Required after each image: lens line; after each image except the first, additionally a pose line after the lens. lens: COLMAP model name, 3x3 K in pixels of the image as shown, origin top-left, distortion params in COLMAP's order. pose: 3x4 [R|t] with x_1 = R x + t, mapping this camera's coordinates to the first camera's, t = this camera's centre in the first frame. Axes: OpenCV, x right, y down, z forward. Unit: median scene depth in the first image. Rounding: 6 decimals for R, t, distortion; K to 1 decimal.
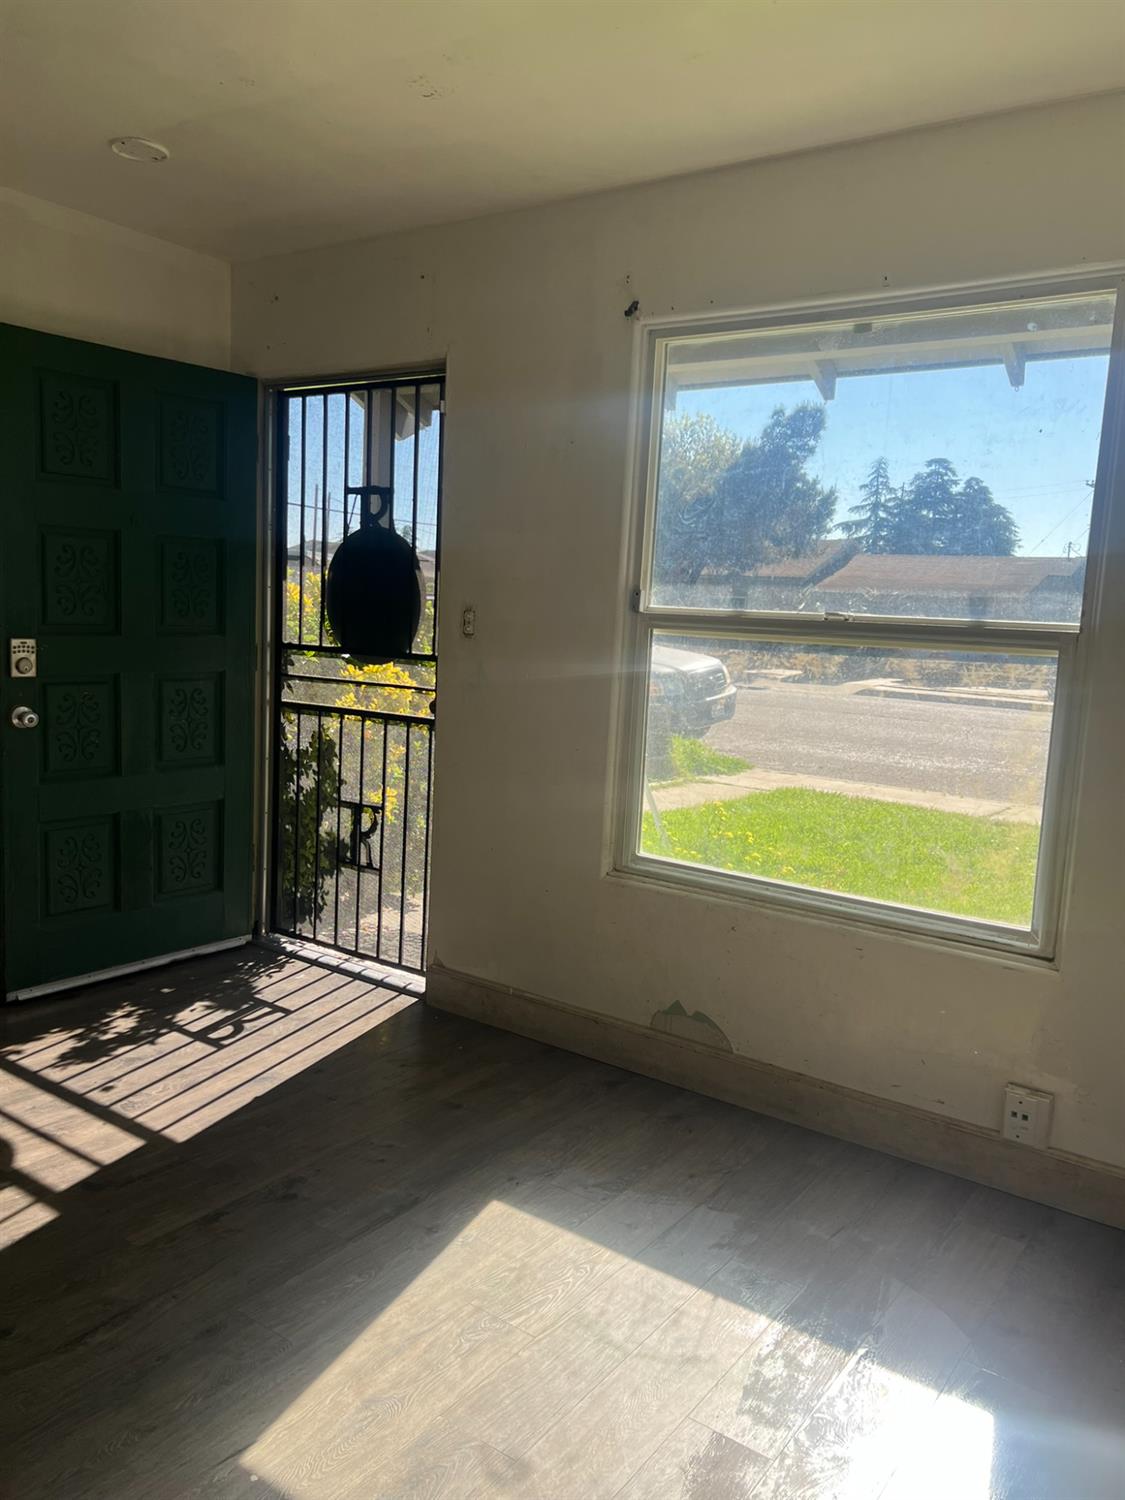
lens RADIAL K [[1158.2, 0, 562.5], [0, 1158.2, 750.0], [0, 0, 1]] dist [0.046487, -0.001801]
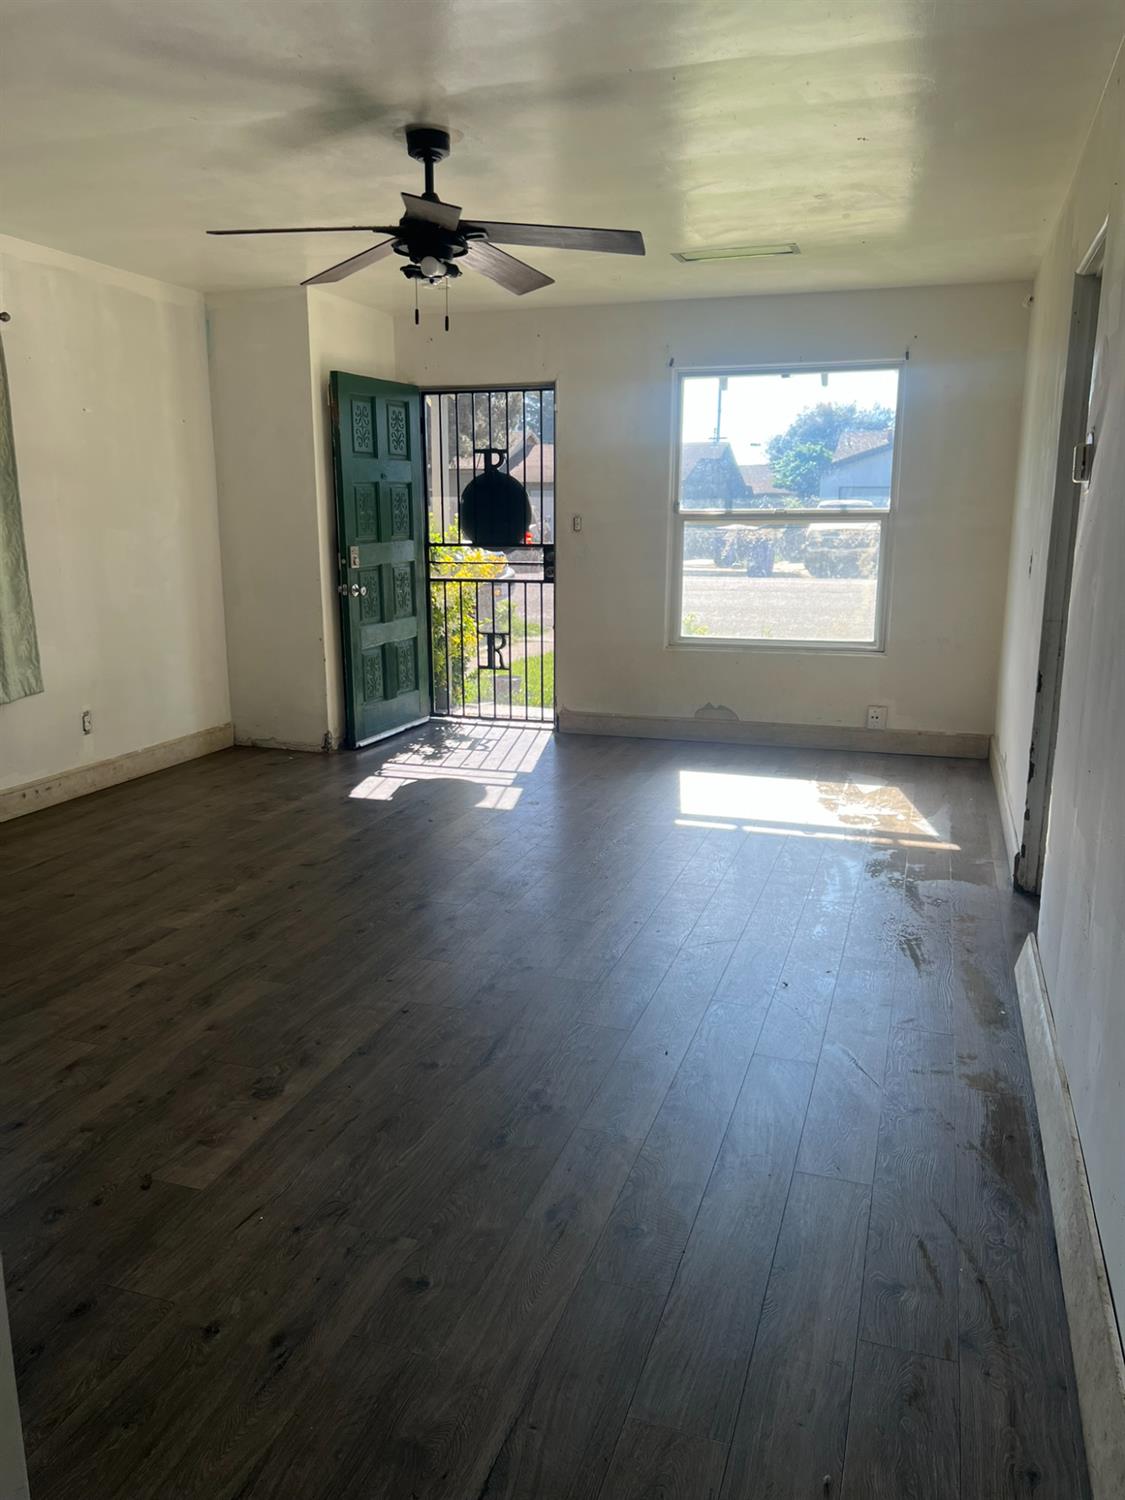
lens RADIAL K [[1158.2, 0, 562.5], [0, 1158.2, 750.0], [0, 0, 1]] dist [0.046487, -0.001801]
pose [[0.955578, -0.109985, 0.273449, -0.591101], [0.084140, 0.990955, 0.104544, 0.050151], [-0.282474, -0.076892, 0.956188, -0.740768]]
